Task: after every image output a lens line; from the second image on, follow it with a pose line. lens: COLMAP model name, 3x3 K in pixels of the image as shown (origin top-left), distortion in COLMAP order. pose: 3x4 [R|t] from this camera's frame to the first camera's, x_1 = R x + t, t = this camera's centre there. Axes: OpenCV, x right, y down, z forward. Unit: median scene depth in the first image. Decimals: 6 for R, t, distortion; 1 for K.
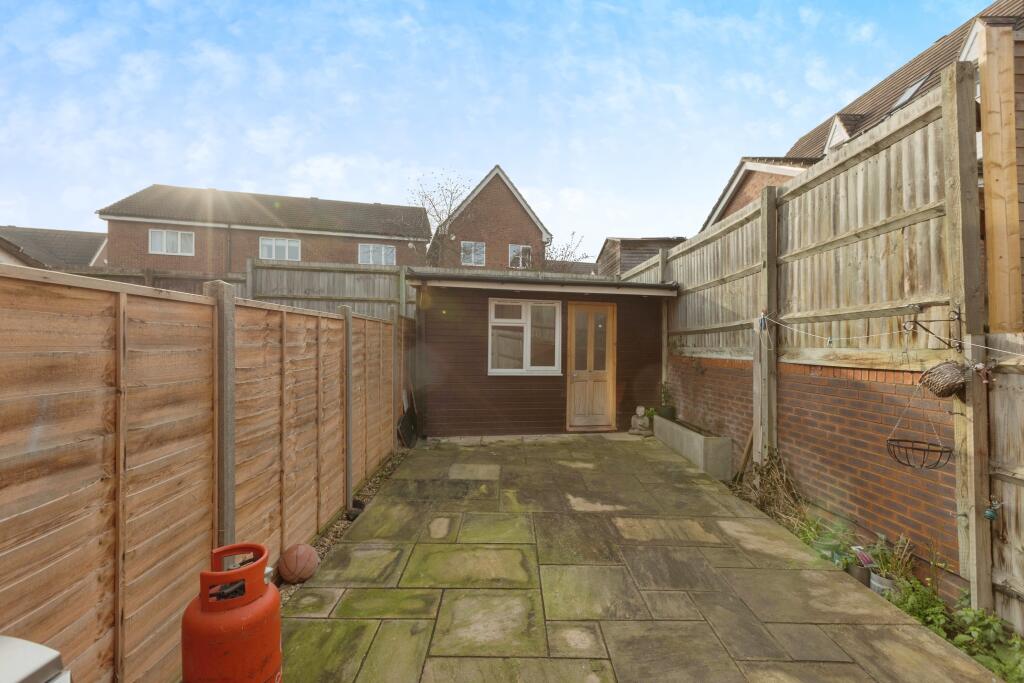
lens RADIAL K [[461.5, 0, 507.8], [0, 461.5, 347.8], [0, 0, 1]] dist [0.000302, -0.000122]
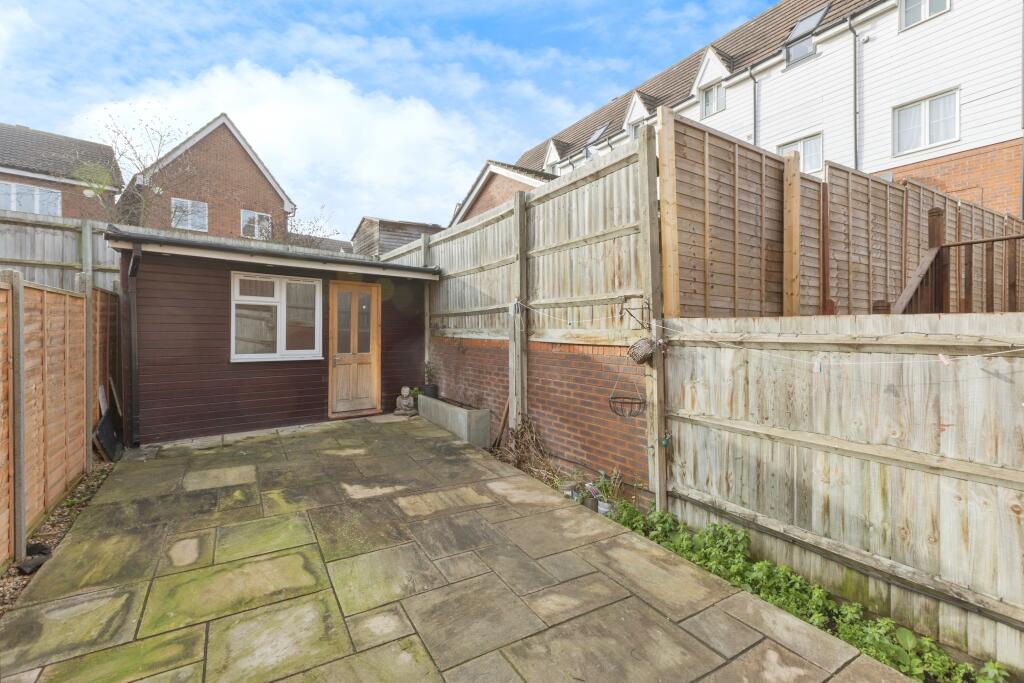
lens RADIAL K [[463.6, 0, 514.2], [0, 463.6, 328.9], [0, 0, 1]] dist [0.000048, 0.000404]
pose [[0.853851, -0.002182, 0.520513, -0.080429], [0.002781, 0.999996, -0.000370, 0.000638], [-0.520511, 0.001764, 0.853853, 0.005198]]
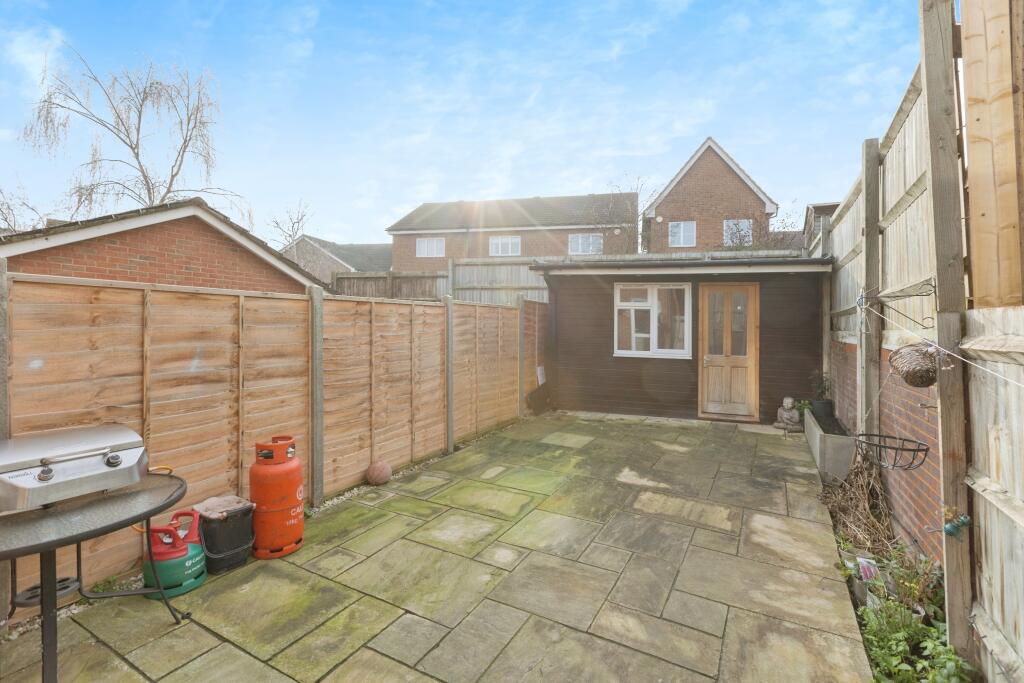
lens RADIAL K [[463.0, 0, 514.8], [0, 463.0, 333.1], [0, 0, 1]] dist [0.000598, 0.000420]
pose [[0.876040, 0.009947, -0.482136, 0.522422], [-0.009105, 0.999950, 0.004086, 0.009110], [0.482153, 0.000810, 0.876087, -0.067541]]
